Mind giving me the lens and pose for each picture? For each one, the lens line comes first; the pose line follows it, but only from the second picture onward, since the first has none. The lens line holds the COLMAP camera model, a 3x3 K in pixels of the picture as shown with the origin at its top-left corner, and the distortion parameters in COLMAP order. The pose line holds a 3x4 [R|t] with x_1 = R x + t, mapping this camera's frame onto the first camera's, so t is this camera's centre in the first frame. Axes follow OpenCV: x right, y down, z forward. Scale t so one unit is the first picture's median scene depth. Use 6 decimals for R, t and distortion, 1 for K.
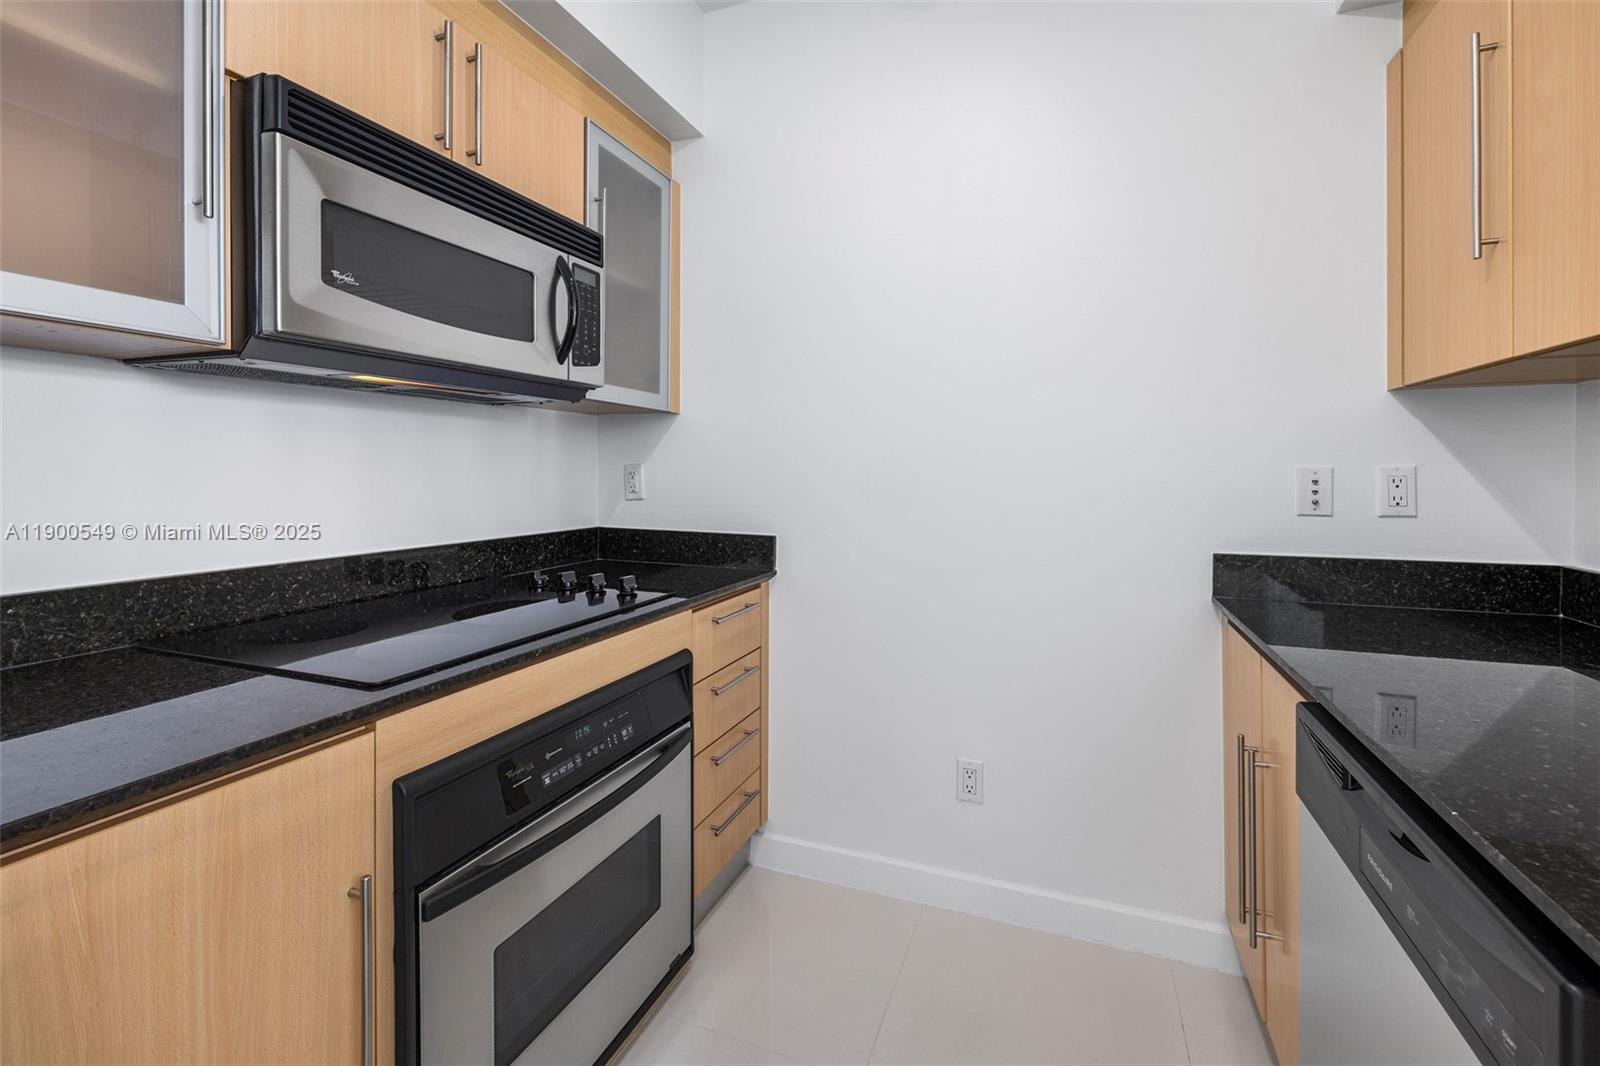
lens RADIAL K [[688.5, 0, 805.1], [0, 688.5, 476.6], [0, 0, 1]] dist [-0.001402, 0.000174]
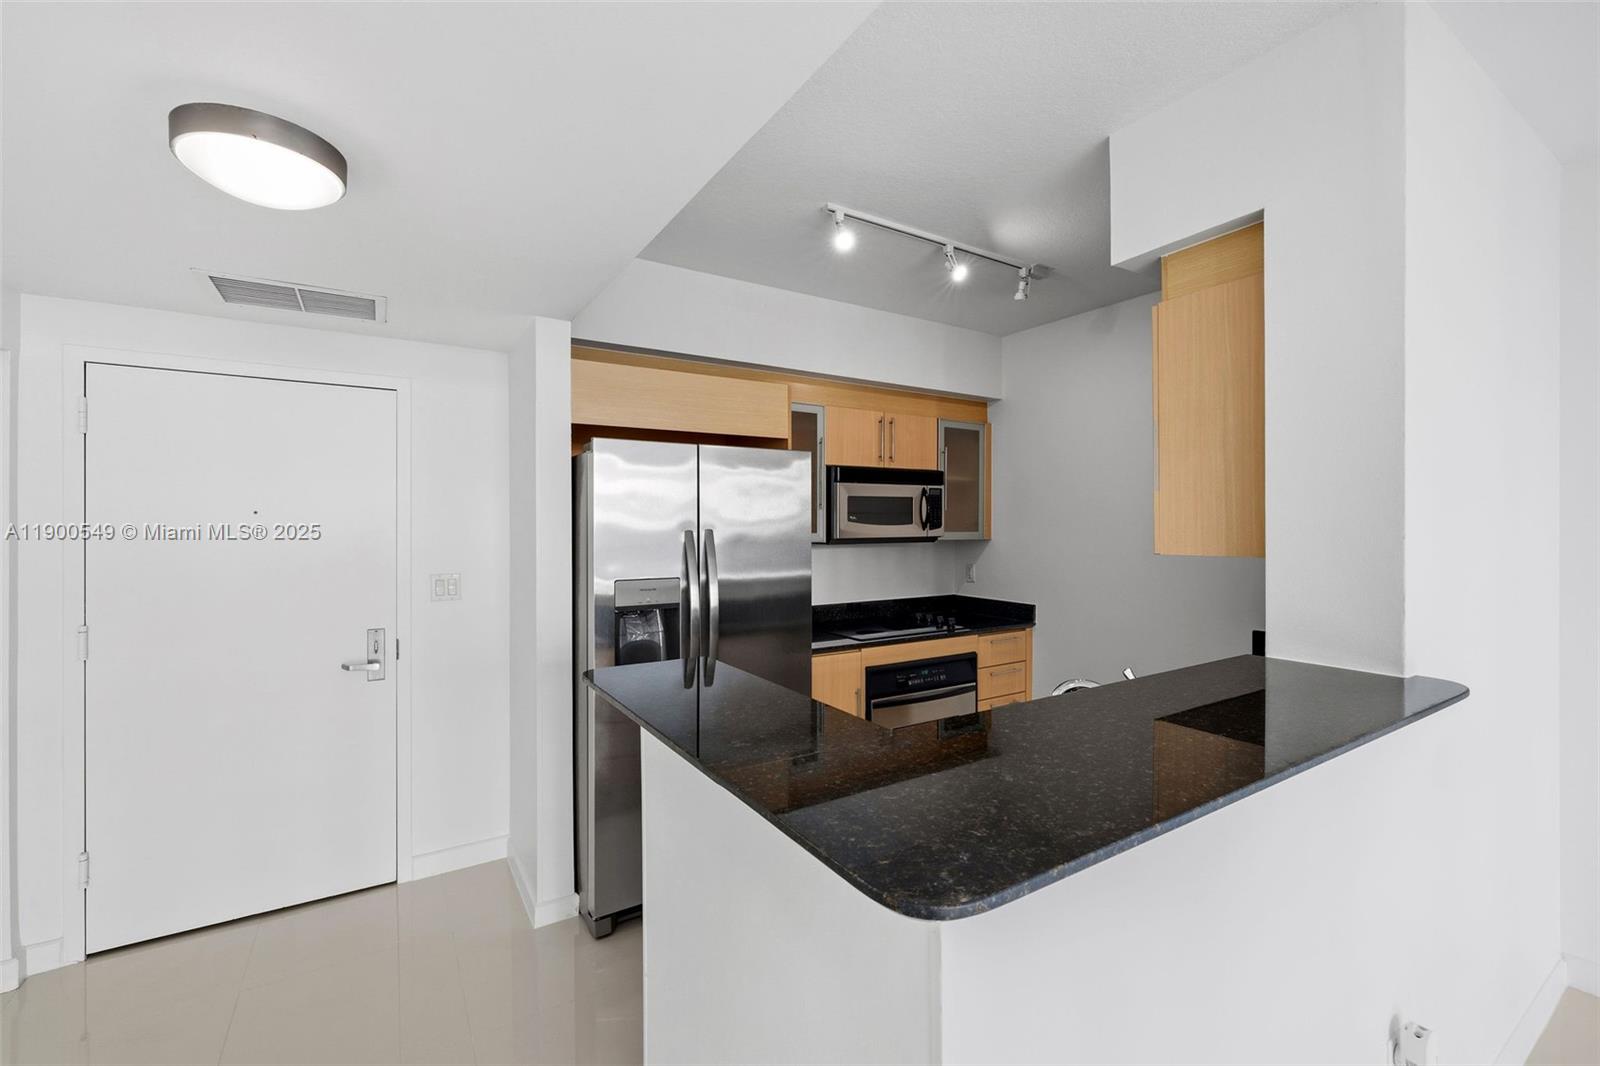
lens RADIAL K [[676.7, 0, 804.1], [0, 676.7, 525.2], [0, 0, 1]] dist [-0.000356, 0.000024]
pose [[0.807143, -0.004075, -0.590342, 0.714555], [-0.002534, 0.999943, -0.010368, -0.151342], [0.590351, 0.009864, 0.807087, -1.188732]]
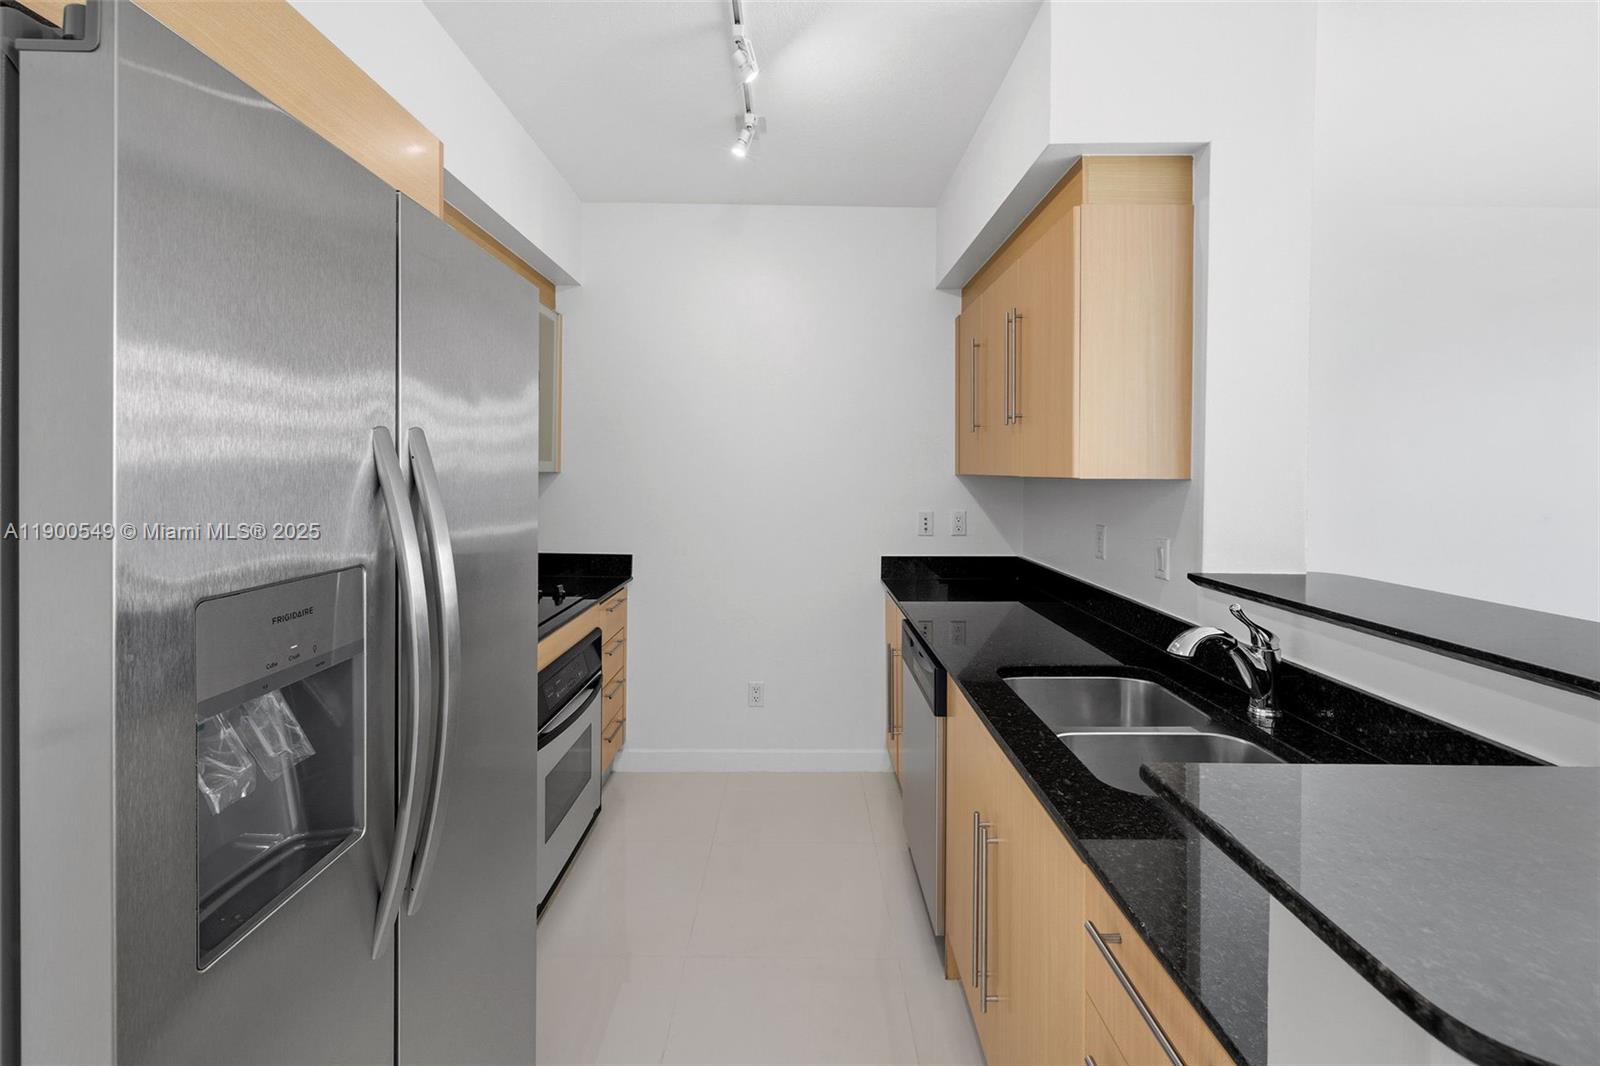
lens RADIAL K [[682.8, 0, 801.4], [0, 682.8, 470.9], [0, 0, 1]] dist [-0.024613, 0.000213]
pose [[0.929485, 0.003924, 0.368840, -0.323969], [-0.002027, 0.999983, -0.005531, -0.118858], [-0.368855, 0.004393, 0.929477, -0.705070]]
